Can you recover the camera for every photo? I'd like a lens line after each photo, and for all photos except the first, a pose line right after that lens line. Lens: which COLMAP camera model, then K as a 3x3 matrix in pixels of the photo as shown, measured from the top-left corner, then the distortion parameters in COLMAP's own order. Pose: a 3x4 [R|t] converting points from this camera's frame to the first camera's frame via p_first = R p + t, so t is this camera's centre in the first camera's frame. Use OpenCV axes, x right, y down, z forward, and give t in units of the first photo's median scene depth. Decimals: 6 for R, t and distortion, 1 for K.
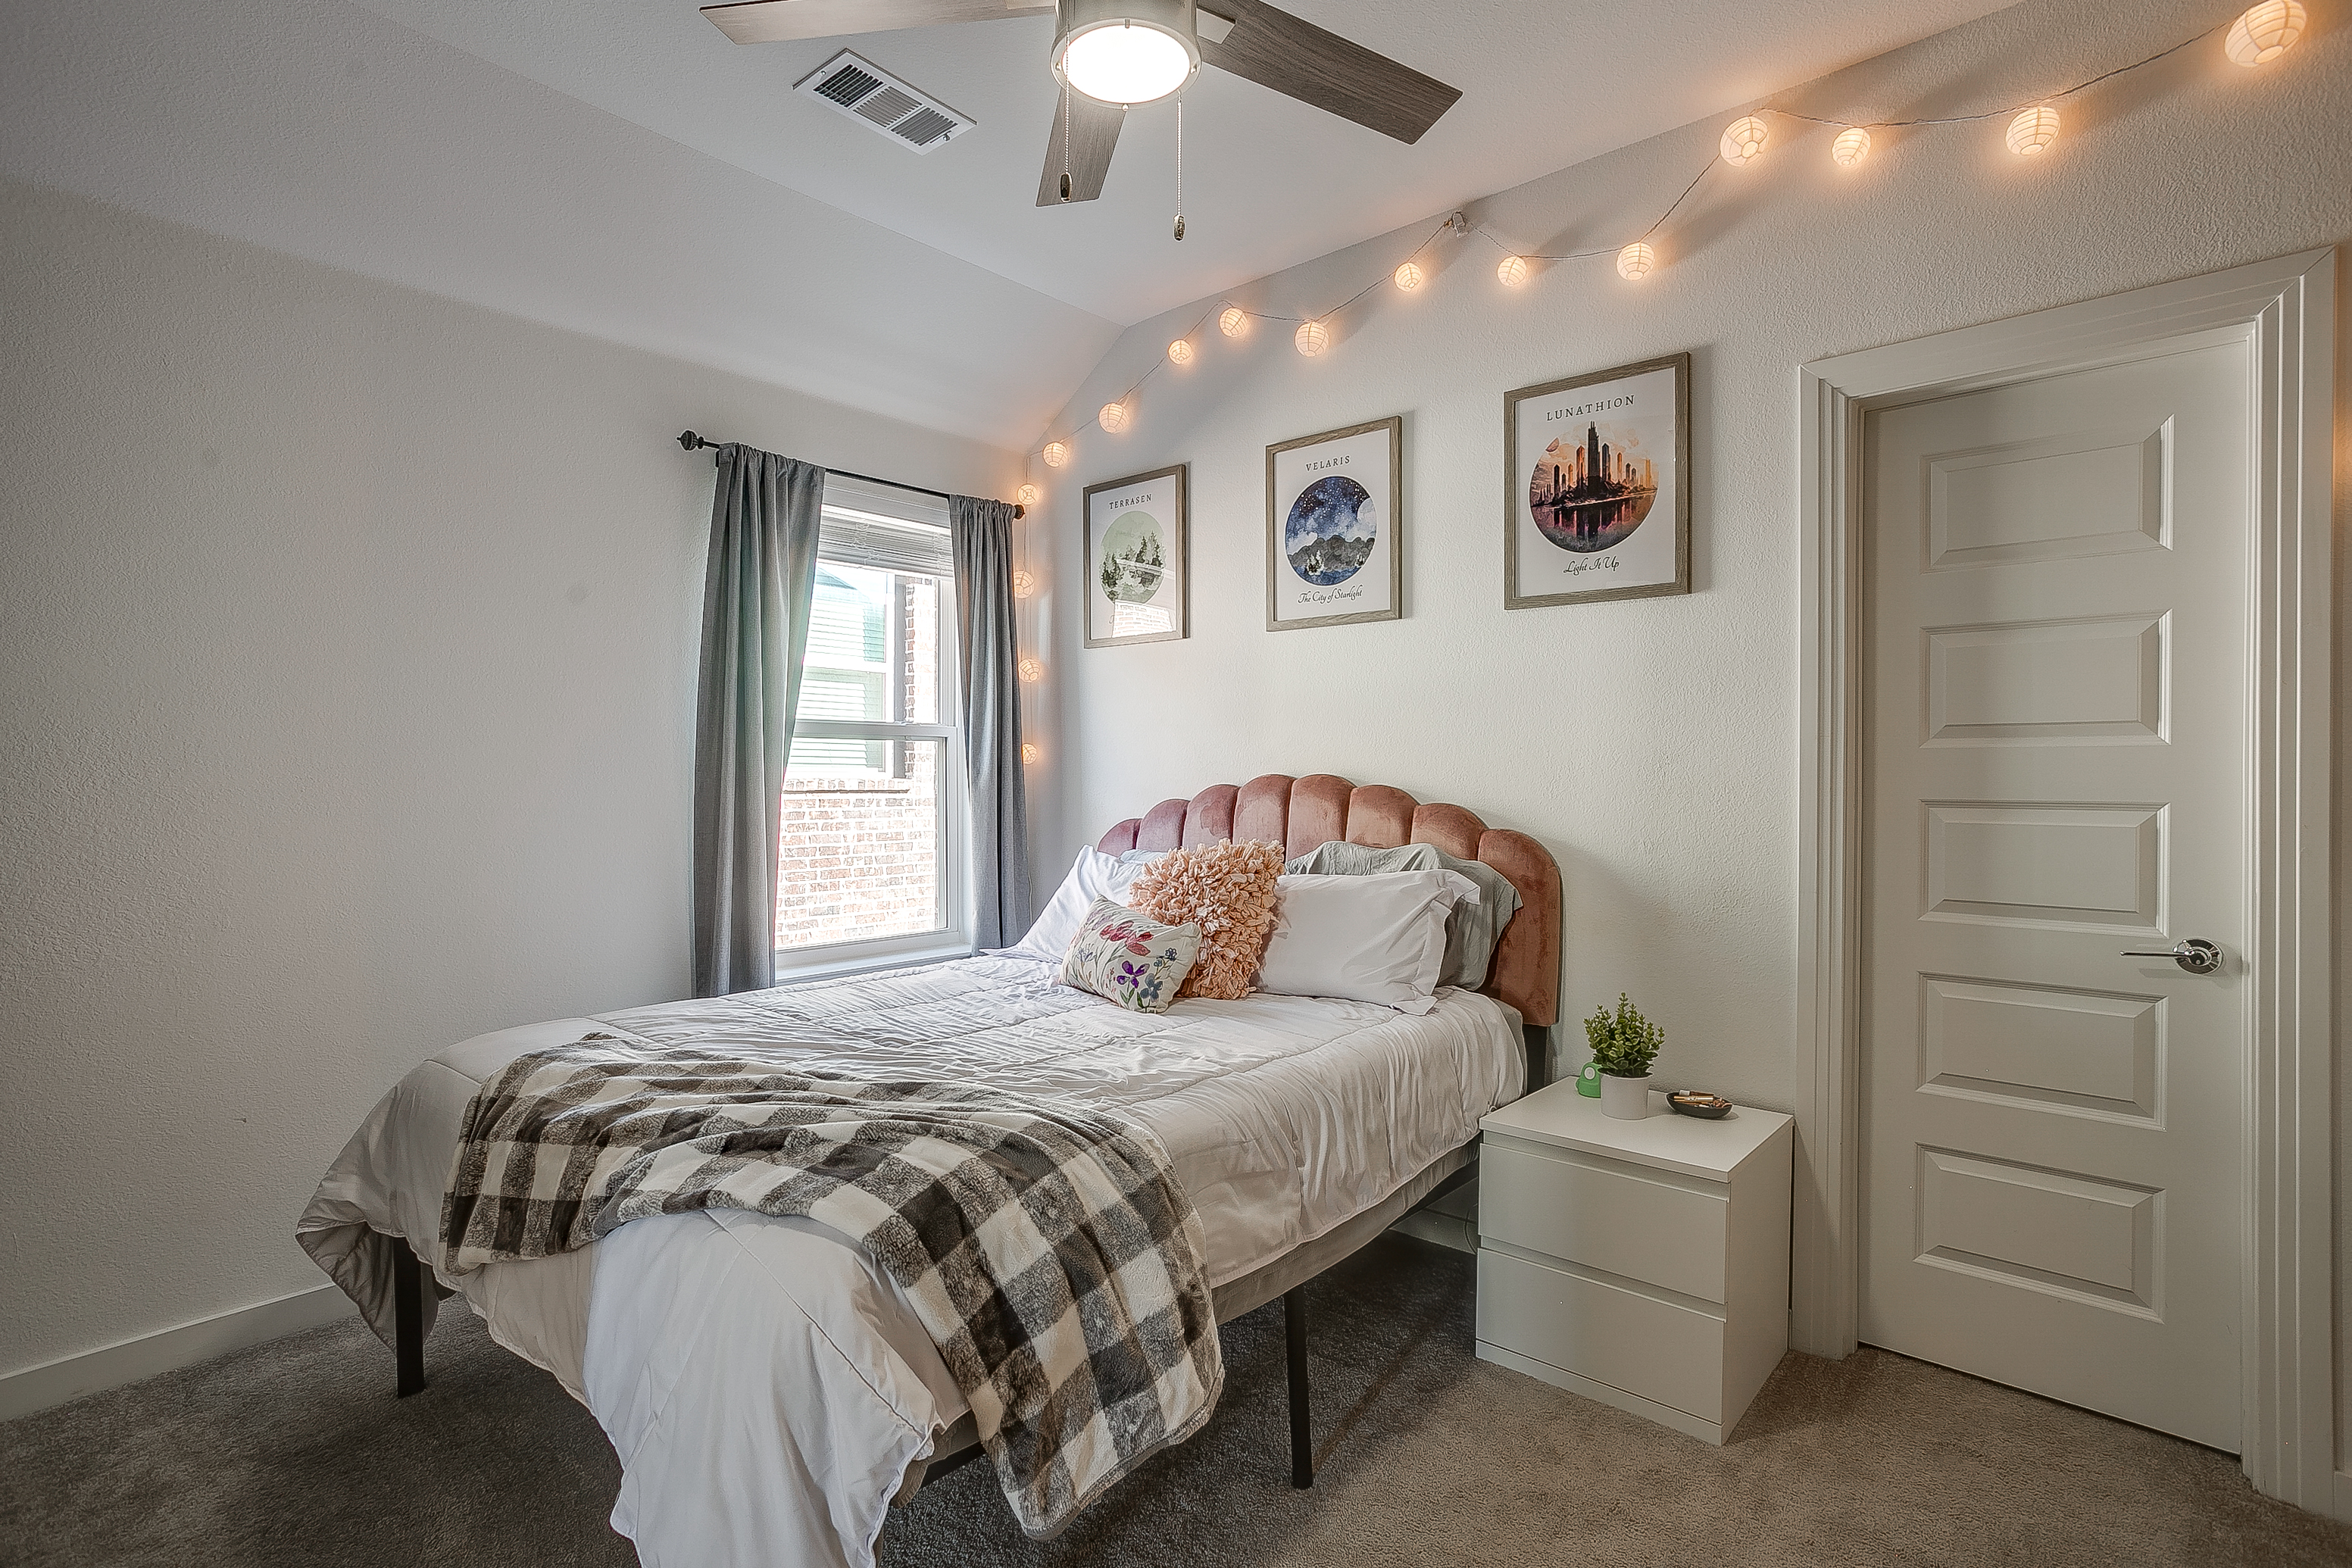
lens RADIAL K [[1153.6, 0, 1167.7], [0, 1153.6, 783.0], [0, 0, 1]] dist [-0.055358, 0.036381]
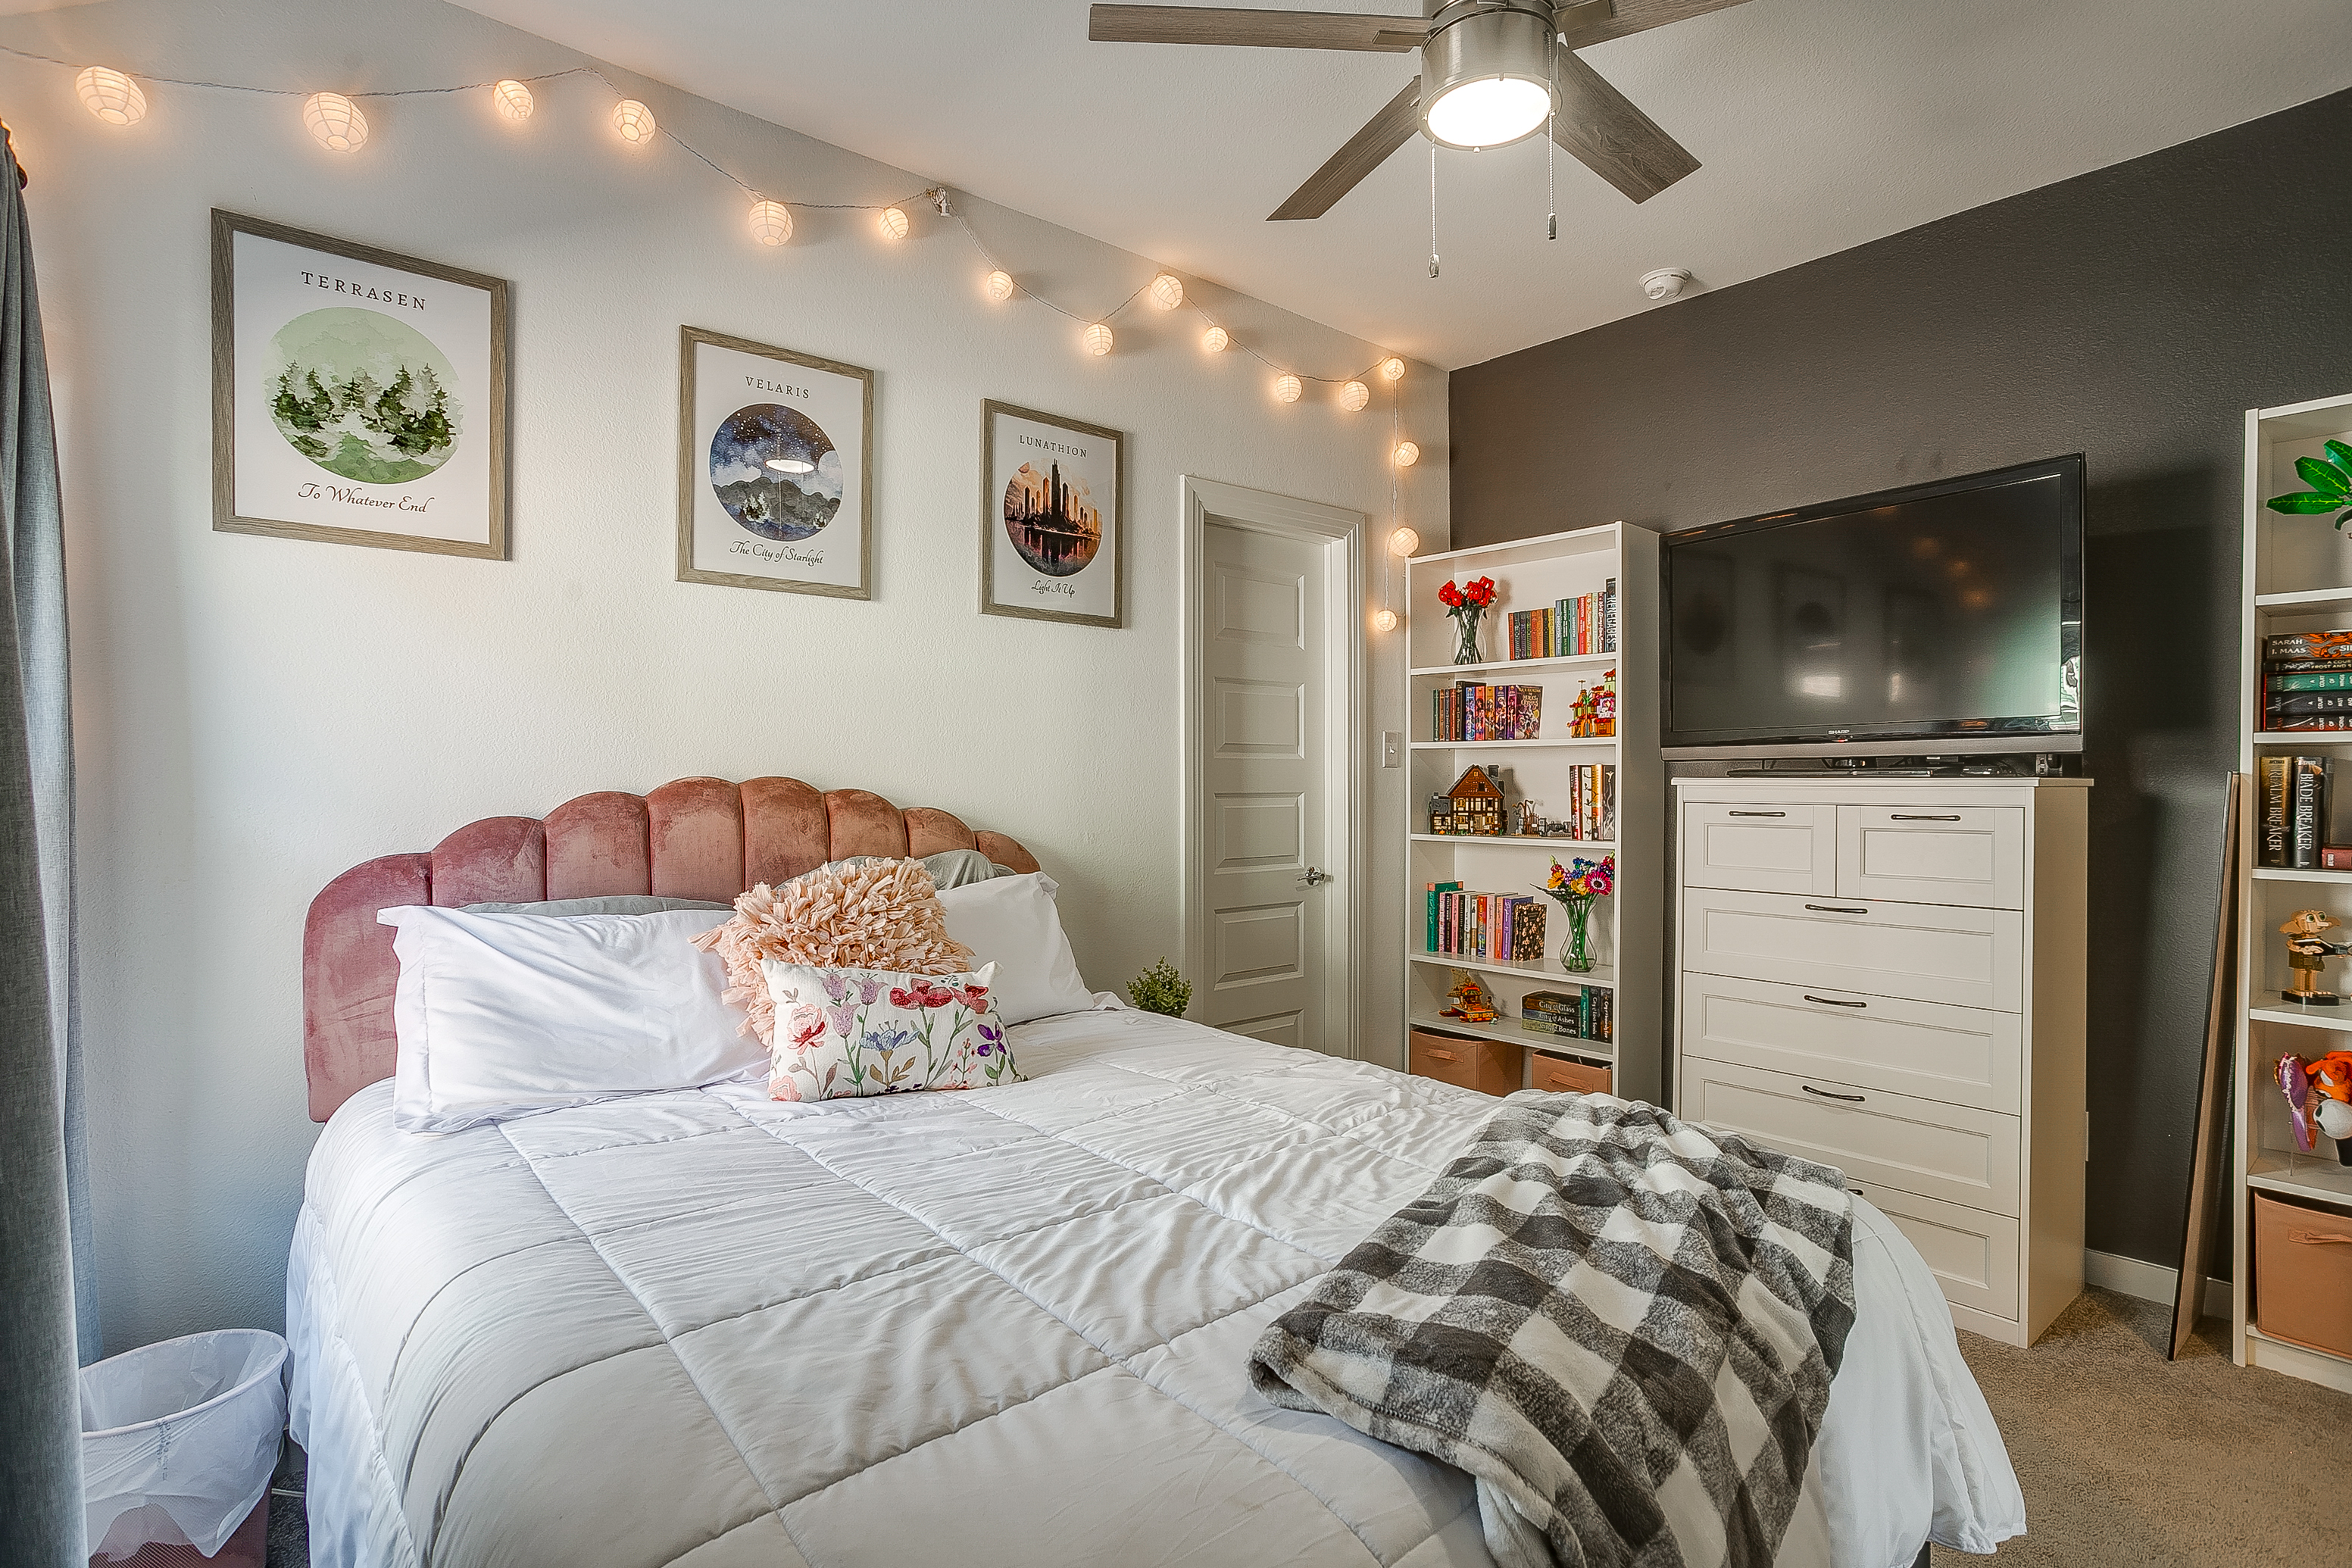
lens RADIAL K [[1153.6, 0, 1167.7], [0, 1153.6, 783.0], [0, 0, 1]] dist [-0.055358, 0.036381]
pose [[0.136307, -0.003756, 0.990660, -0.638543], [0.011917, 0.999927, 0.002151, -0.002009], [-0.990595, 0.011512, 0.136341, 0.655194]]
